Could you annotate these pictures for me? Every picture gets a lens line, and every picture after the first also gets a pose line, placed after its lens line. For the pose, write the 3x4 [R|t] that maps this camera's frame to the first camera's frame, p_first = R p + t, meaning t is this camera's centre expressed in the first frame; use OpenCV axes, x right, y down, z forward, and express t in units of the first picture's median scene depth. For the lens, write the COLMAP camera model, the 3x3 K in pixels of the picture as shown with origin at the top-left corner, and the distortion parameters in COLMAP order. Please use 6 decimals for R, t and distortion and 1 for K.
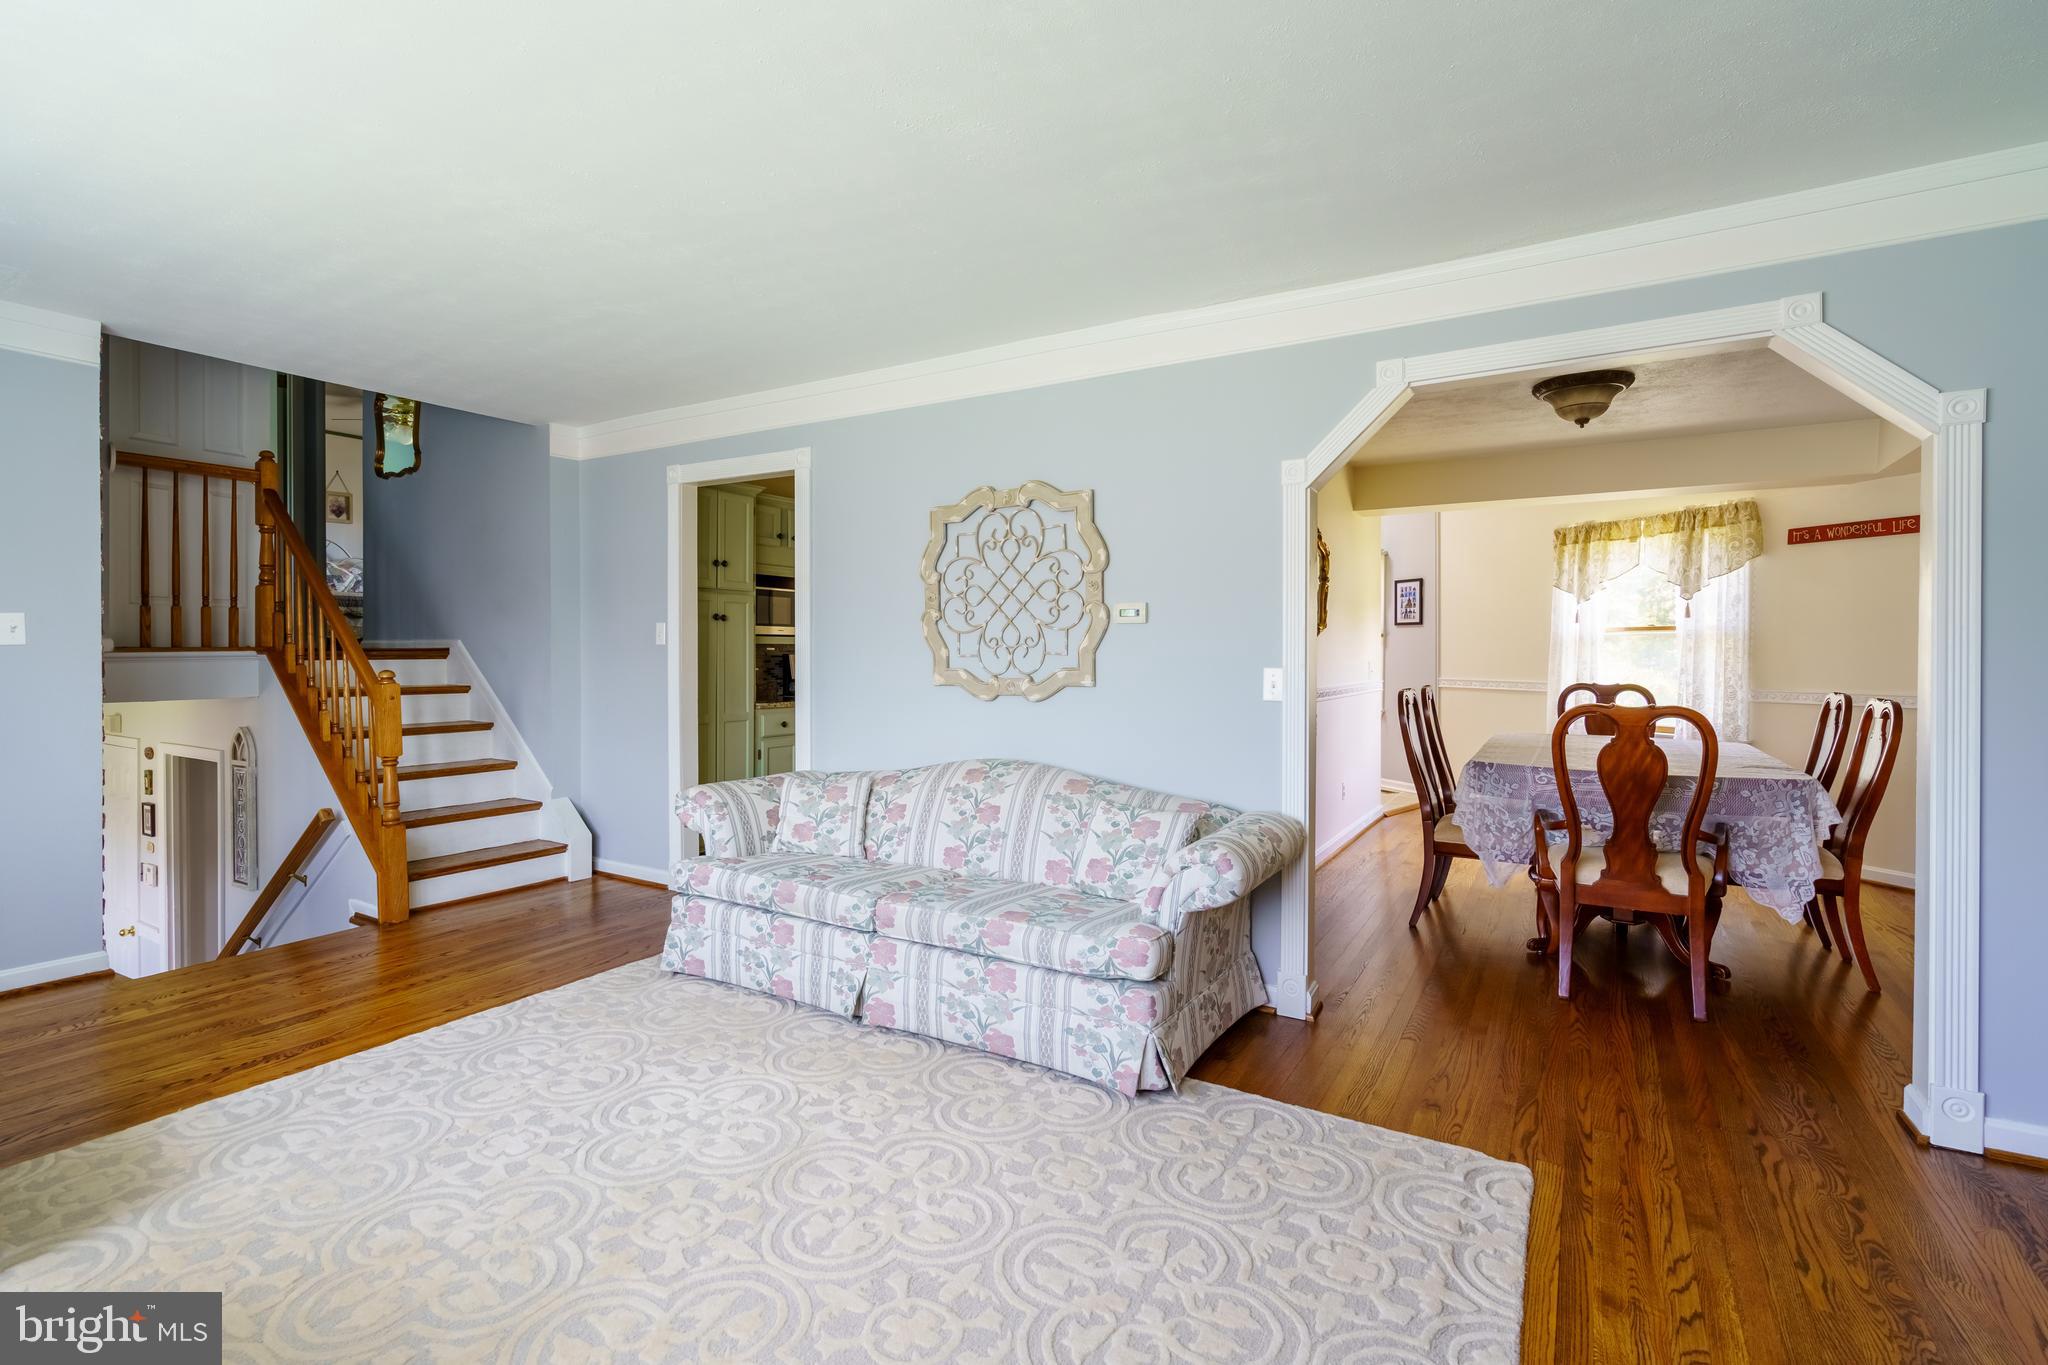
lens RADIAL K [[947.4, 0, 1016.6], [0, 947.4, 670.1], [0, 0, 1]] dist [-0.001008, 0.001086]
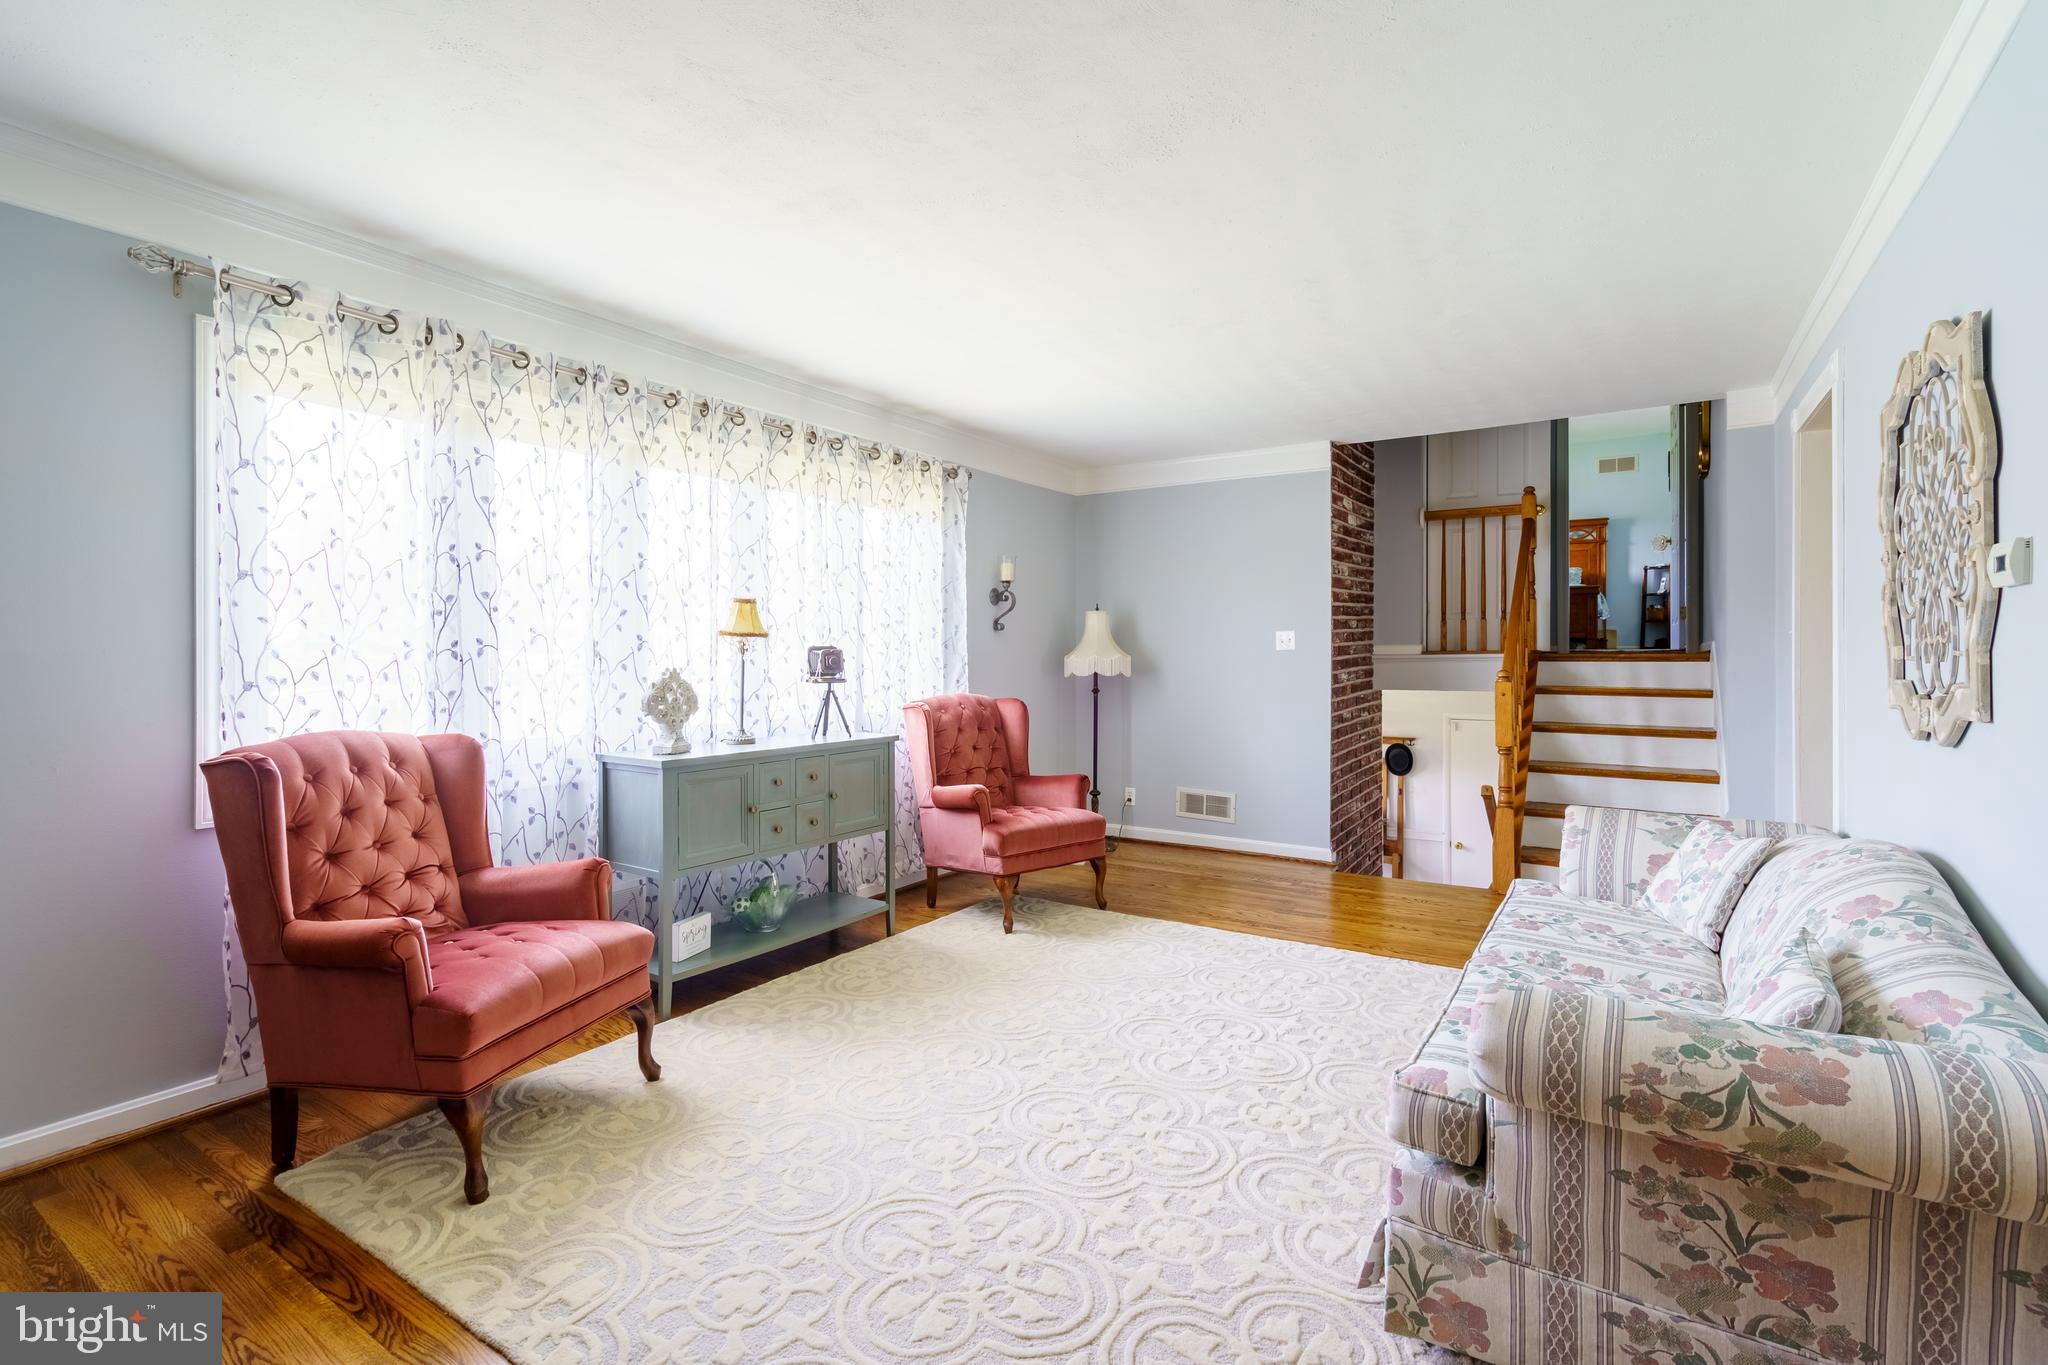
lens RADIAL K [[947.4, 0, 1015.4], [0, 947.4, 678.2], [0, 0, 1]] dist [-0.001008, 0.001086]
pose [[-0.038903, 0.022656, -0.998986, 0.655874], [-0.017535, 0.999574, 0.023352, -0.008610], [0.999089, 0.018426, -0.038489, 0.608962]]
